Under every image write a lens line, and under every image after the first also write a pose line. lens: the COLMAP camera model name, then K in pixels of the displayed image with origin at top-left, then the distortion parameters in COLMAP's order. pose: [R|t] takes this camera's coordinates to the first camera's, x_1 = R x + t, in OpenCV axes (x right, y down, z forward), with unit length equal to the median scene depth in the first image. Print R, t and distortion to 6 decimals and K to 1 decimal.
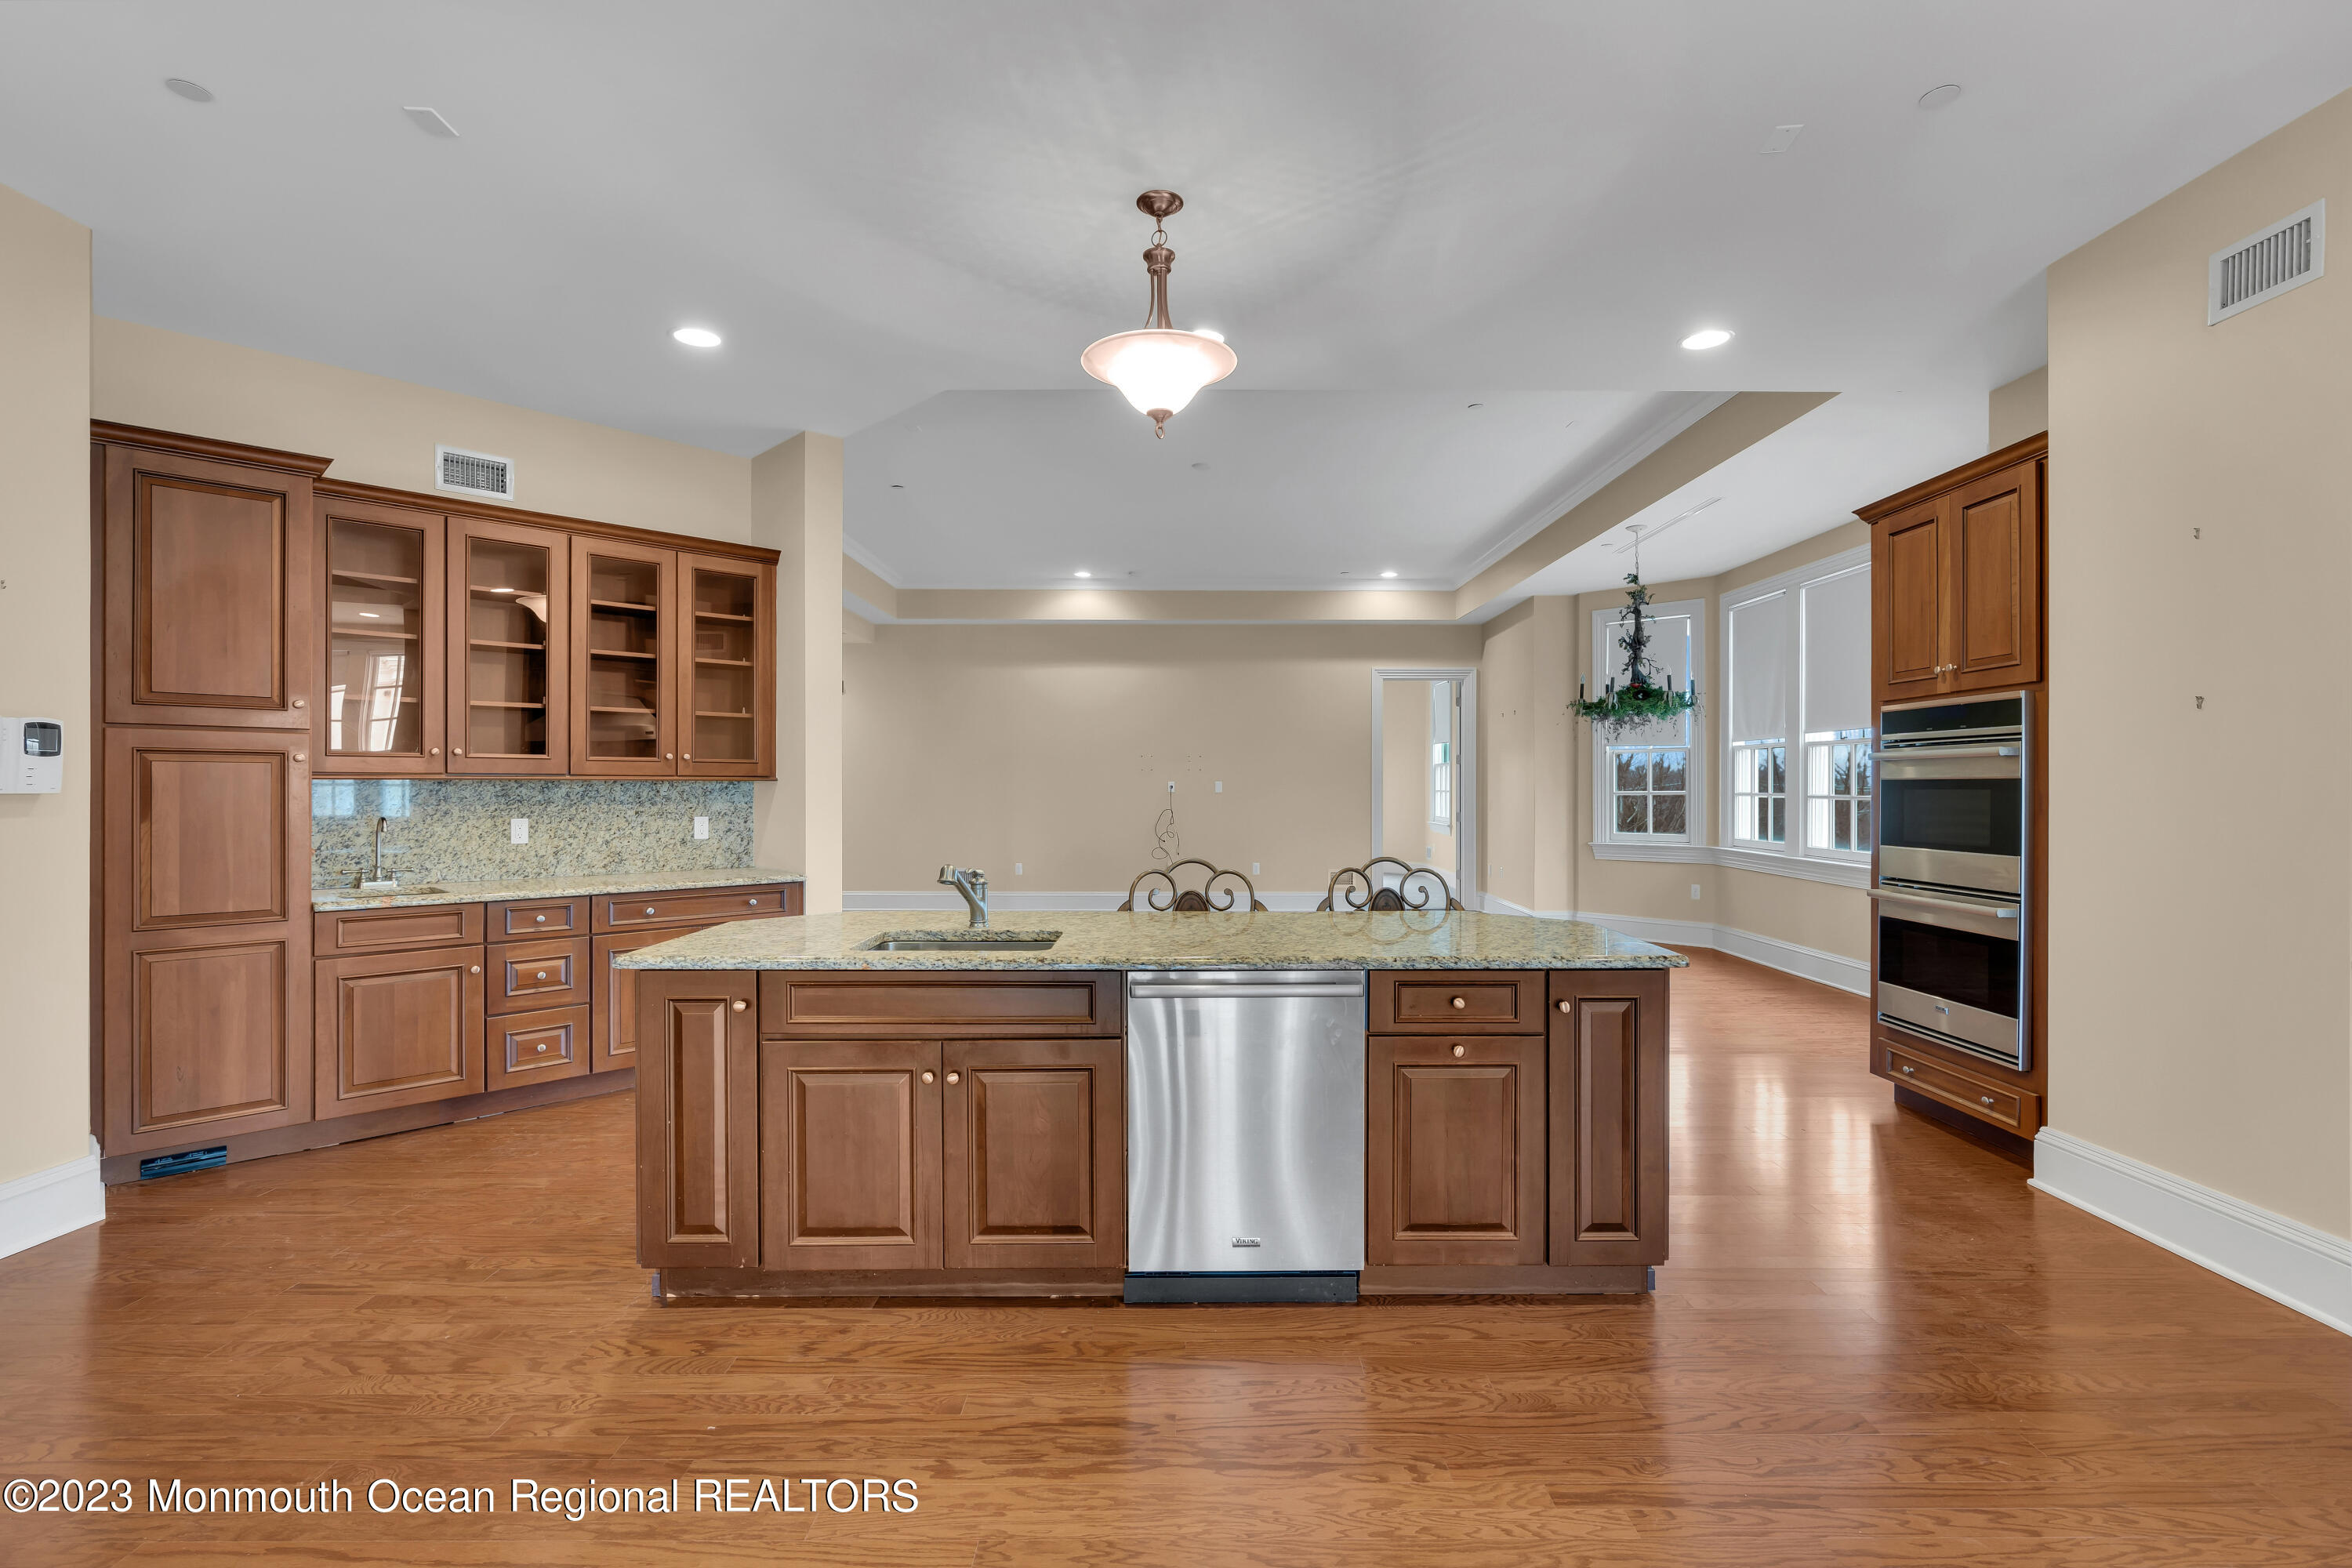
lens RADIAL K [[1073.8, 0, 1183.5], [0, 1073.8, 784.0], [0, 0, 1]] dist [-0.005558, -0.000479]
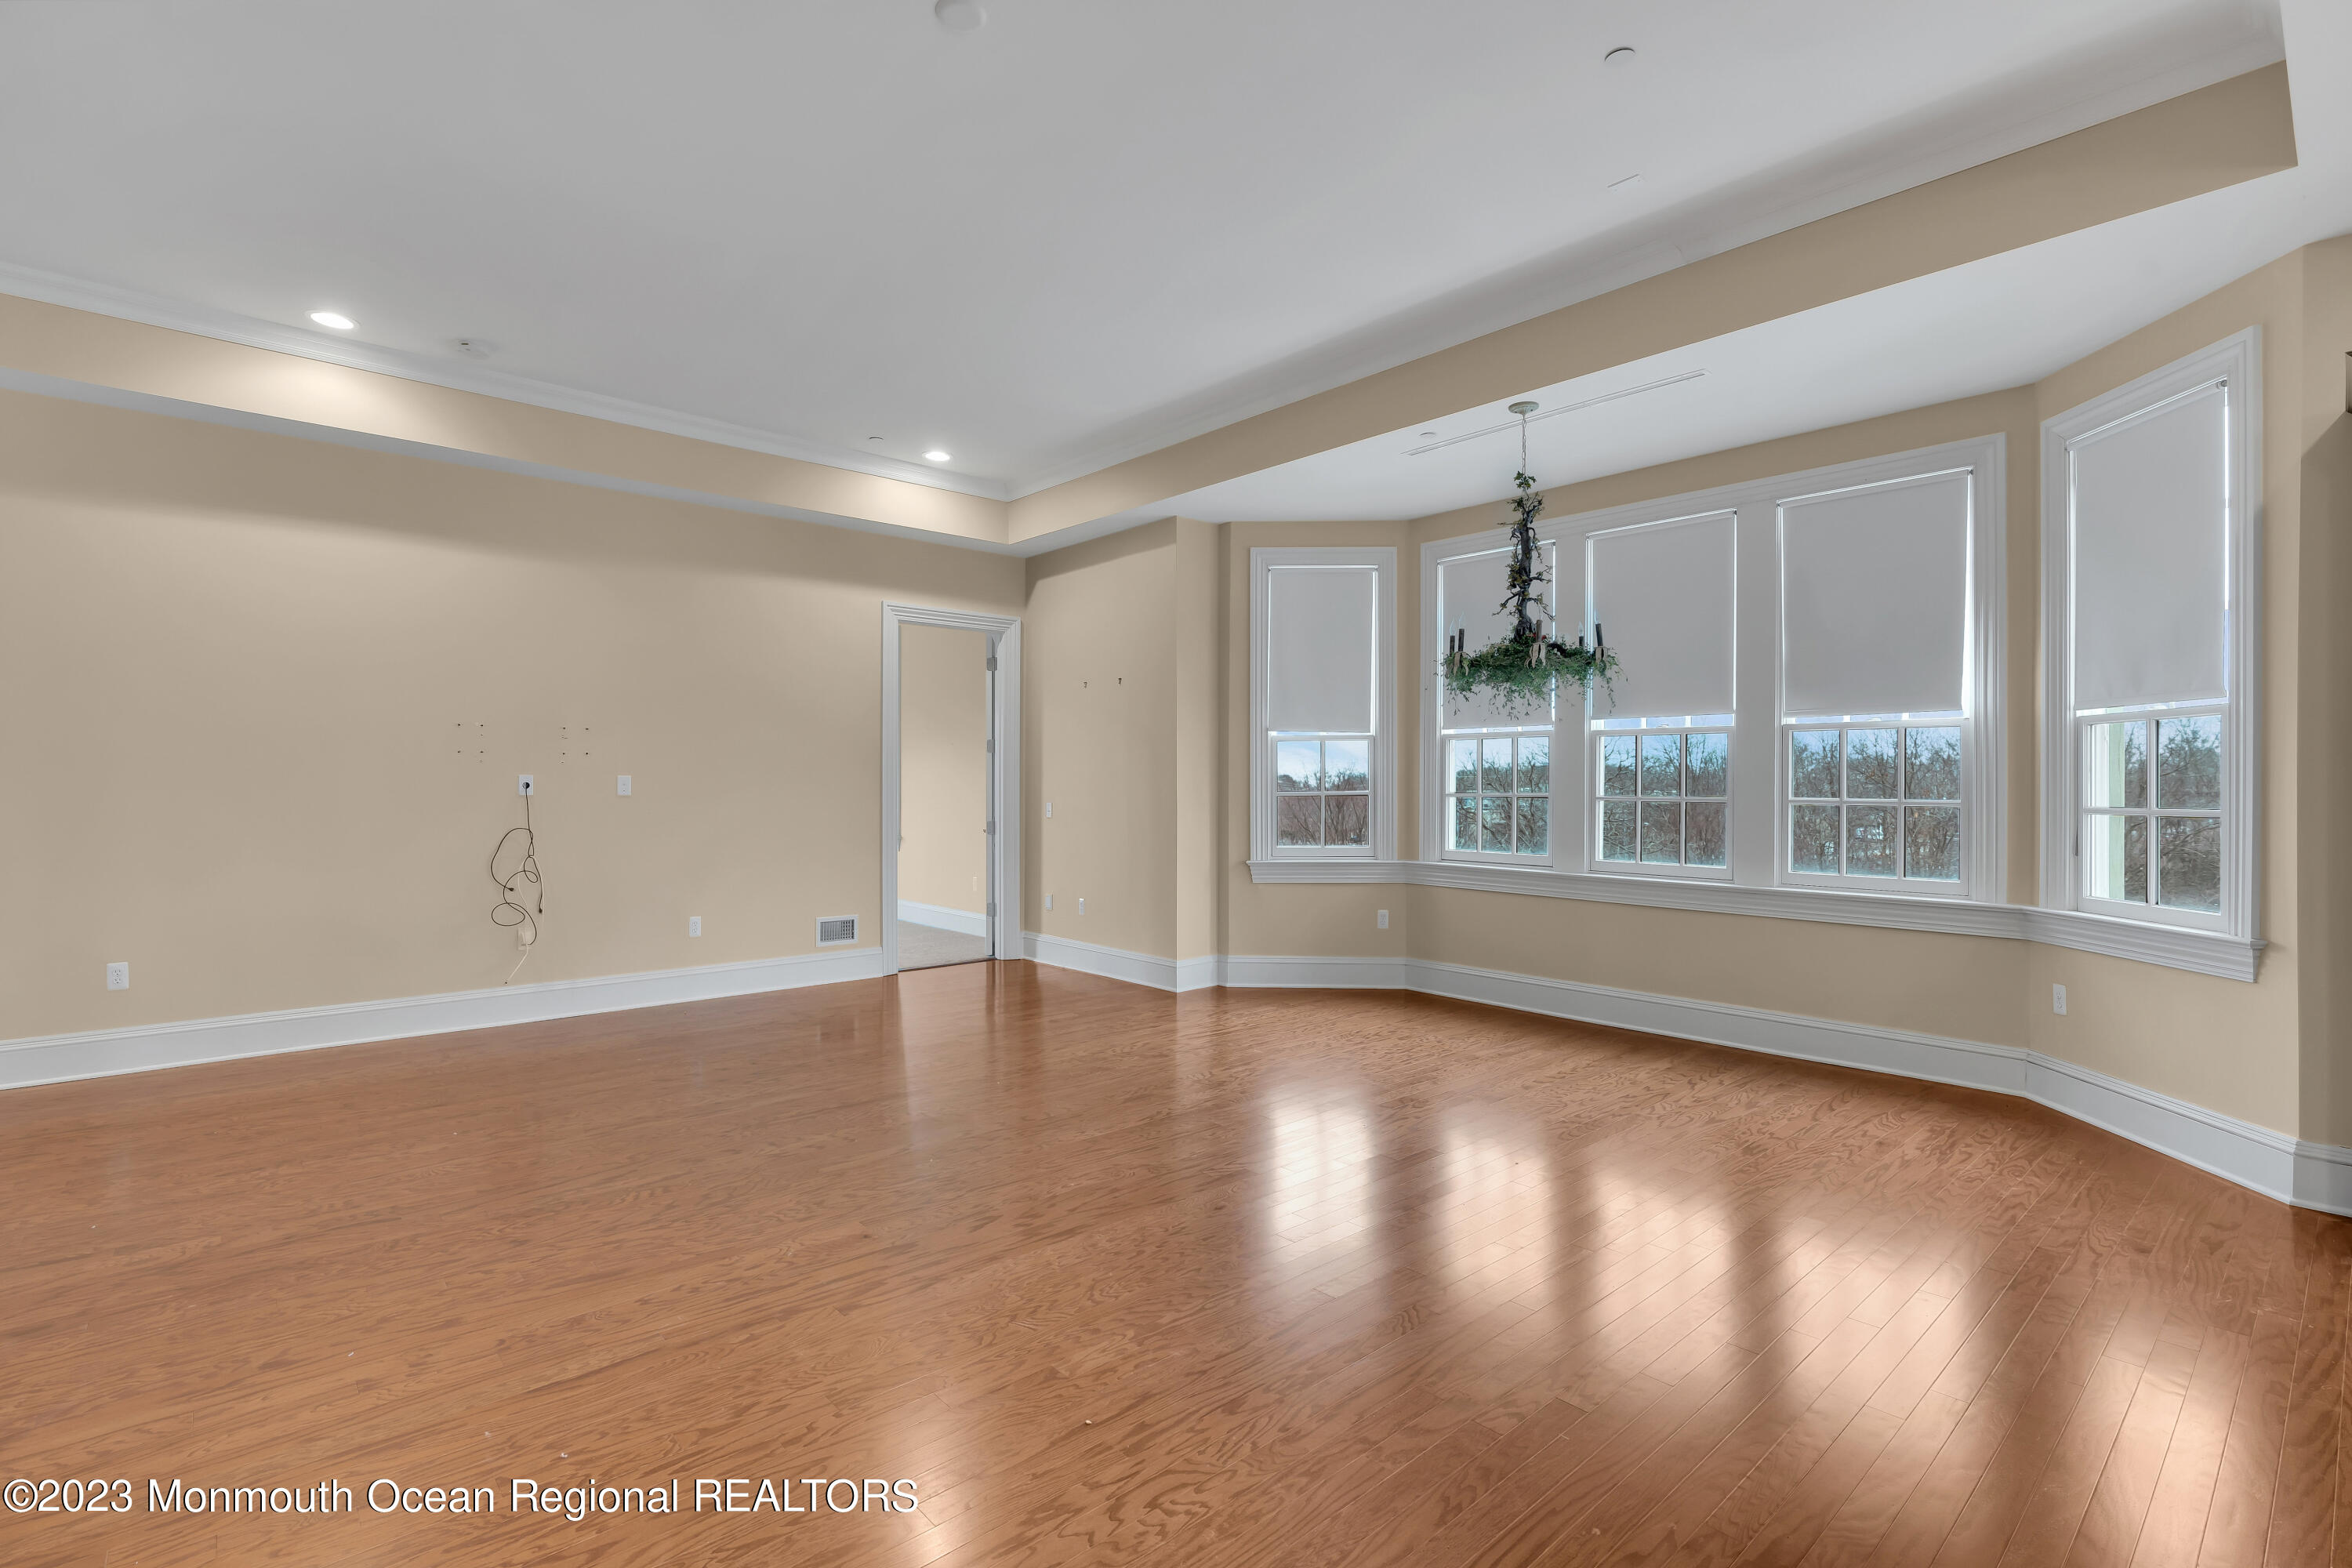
lens RADIAL K [[1073.8, 0, 1183.5], [0, 1073.8, 784.0], [0, 0, 1]] dist [-0.005558, -0.000479]
pose [[0.743898, -0.000313, 0.668293, -0.322368], [-0.003688, 0.999983, 0.004574, -0.003373], [-0.668282, -0.005868, 0.743884, 1.048237]]
